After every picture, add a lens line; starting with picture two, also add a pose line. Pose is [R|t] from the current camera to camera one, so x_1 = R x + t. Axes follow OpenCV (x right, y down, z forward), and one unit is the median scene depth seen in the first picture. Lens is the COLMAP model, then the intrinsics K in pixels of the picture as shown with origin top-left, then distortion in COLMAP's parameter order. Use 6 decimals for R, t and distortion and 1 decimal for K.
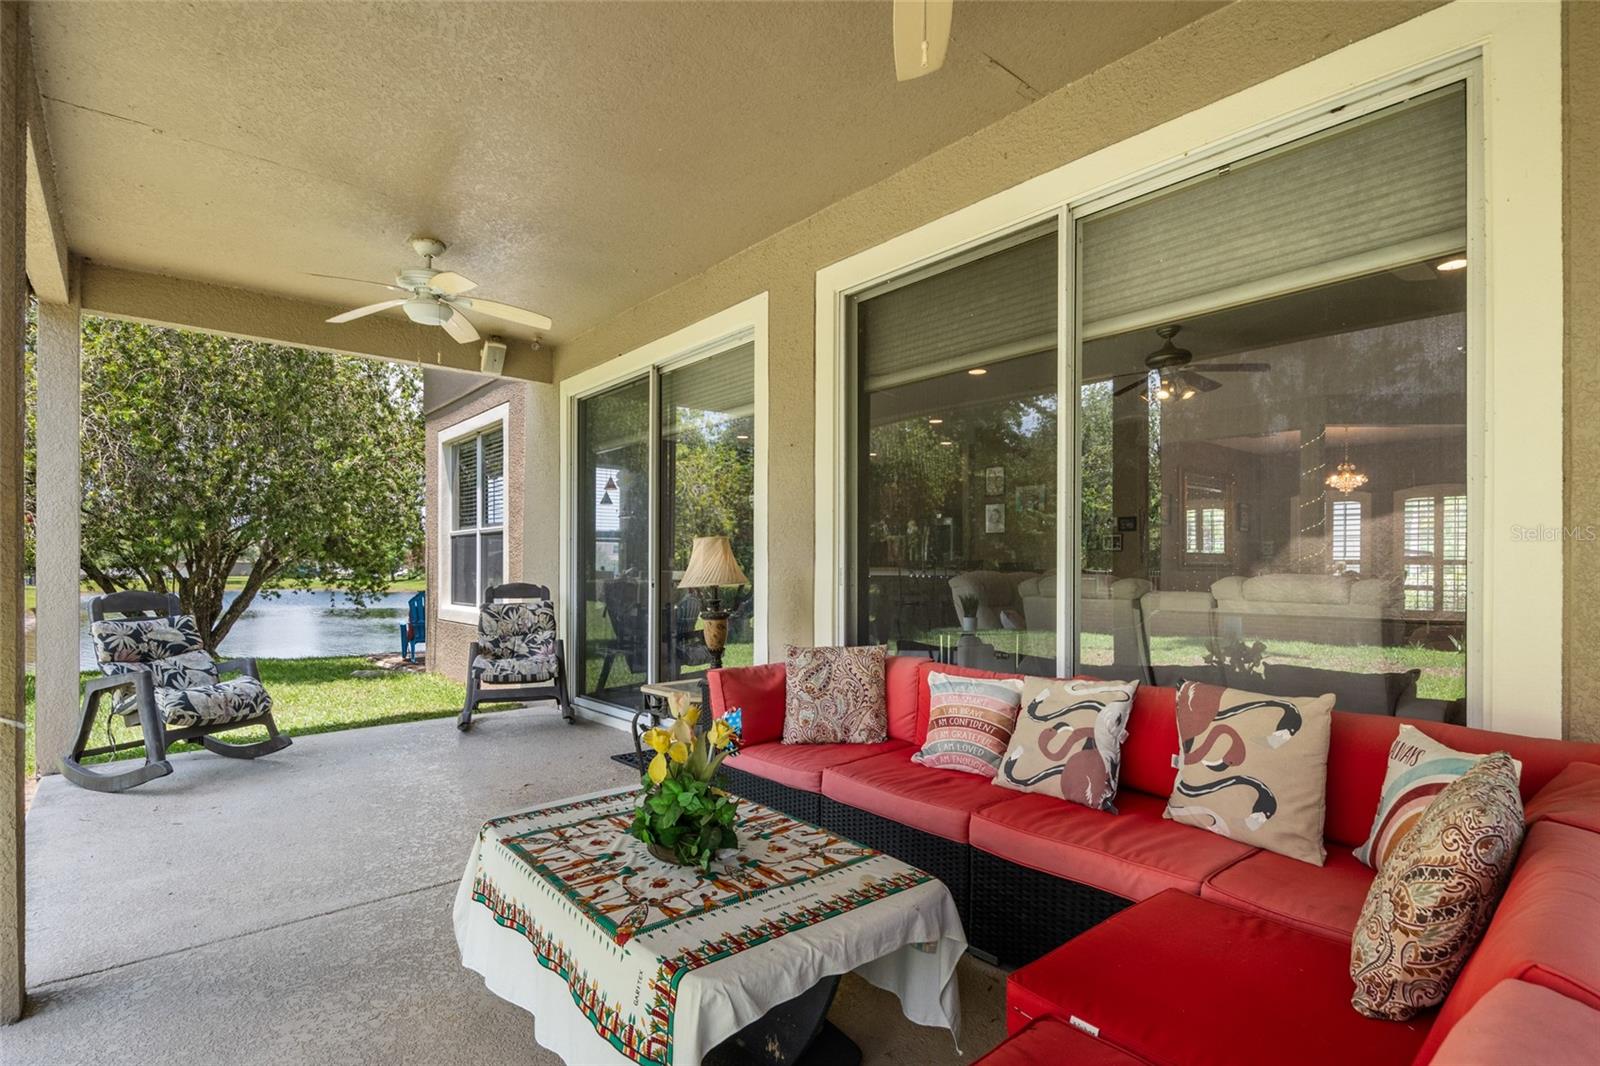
lens RADIAL K [[793.3, 0, 808.2], [0, 793.3, 558.3], [0, 0, 1]] dist [0.001842, -0.001943]
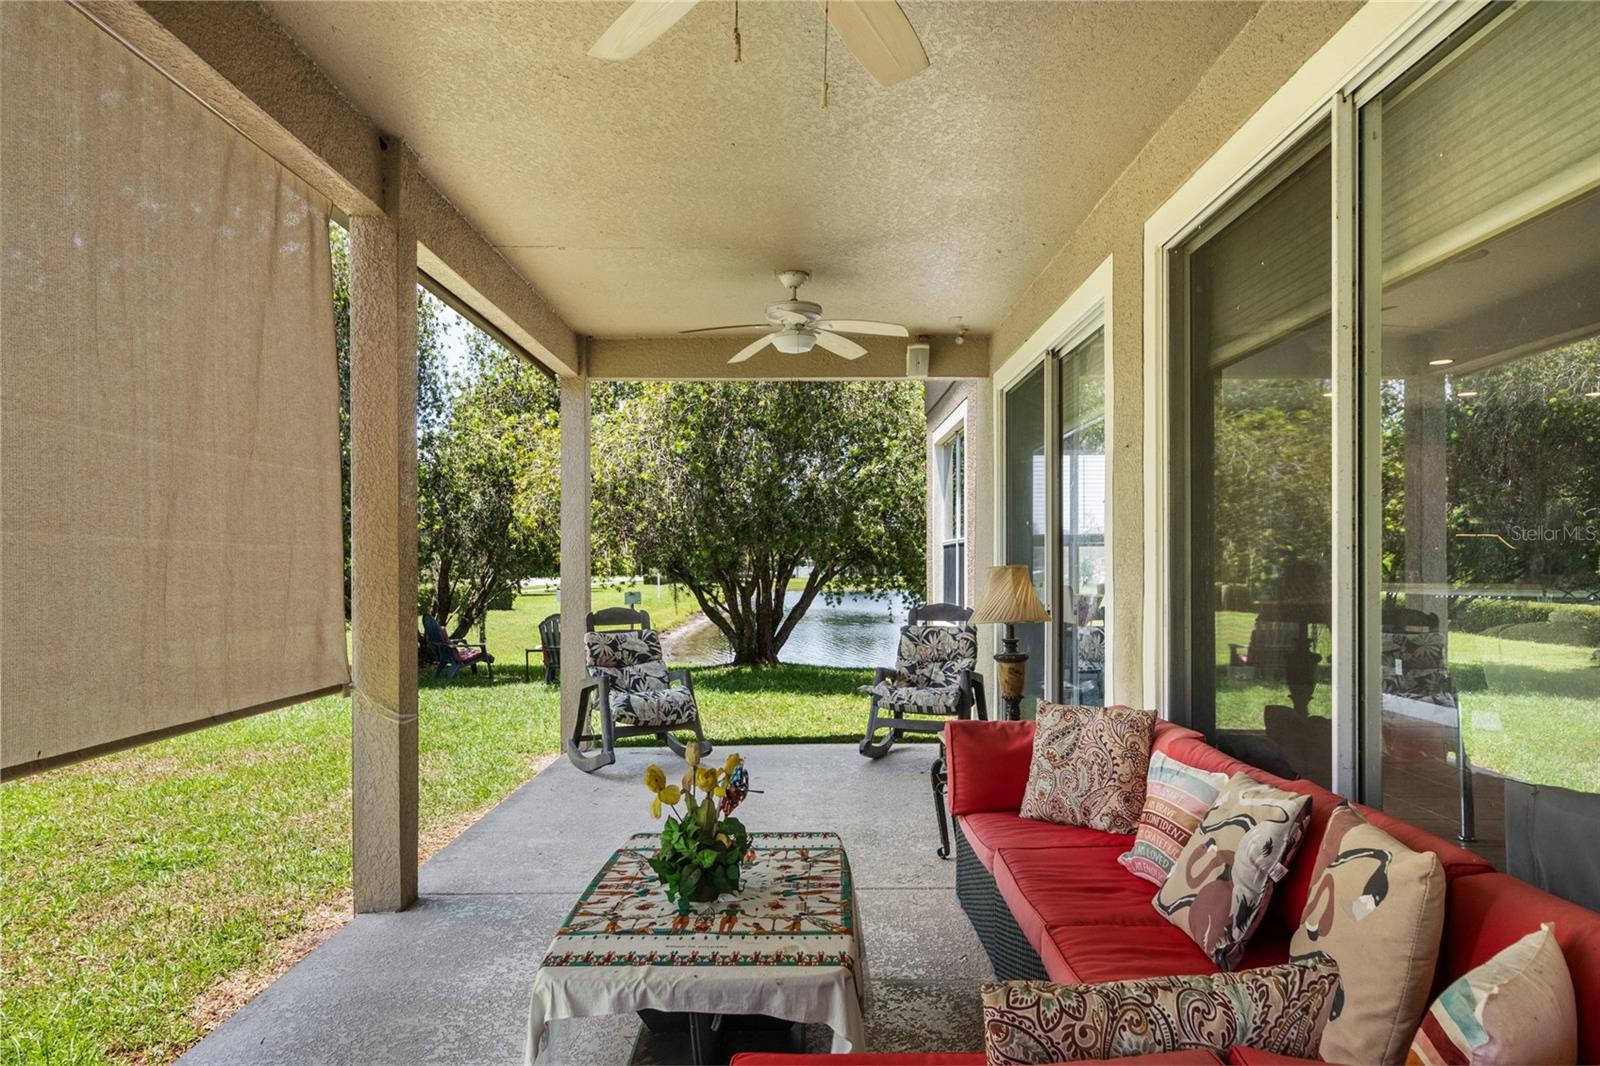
lens RADIAL K [[1012.2, 0, 801.6], [0, 1012.2, 546.0], [0, 0, 1]] dist [-0.006444, -0.004071]
pose [[0.757463, -0.014890, -0.652709, 0.498879], [0.010380, 0.999888, -0.010765, -0.045010], [0.652796, 0.001379, 0.757532, 0.031996]]
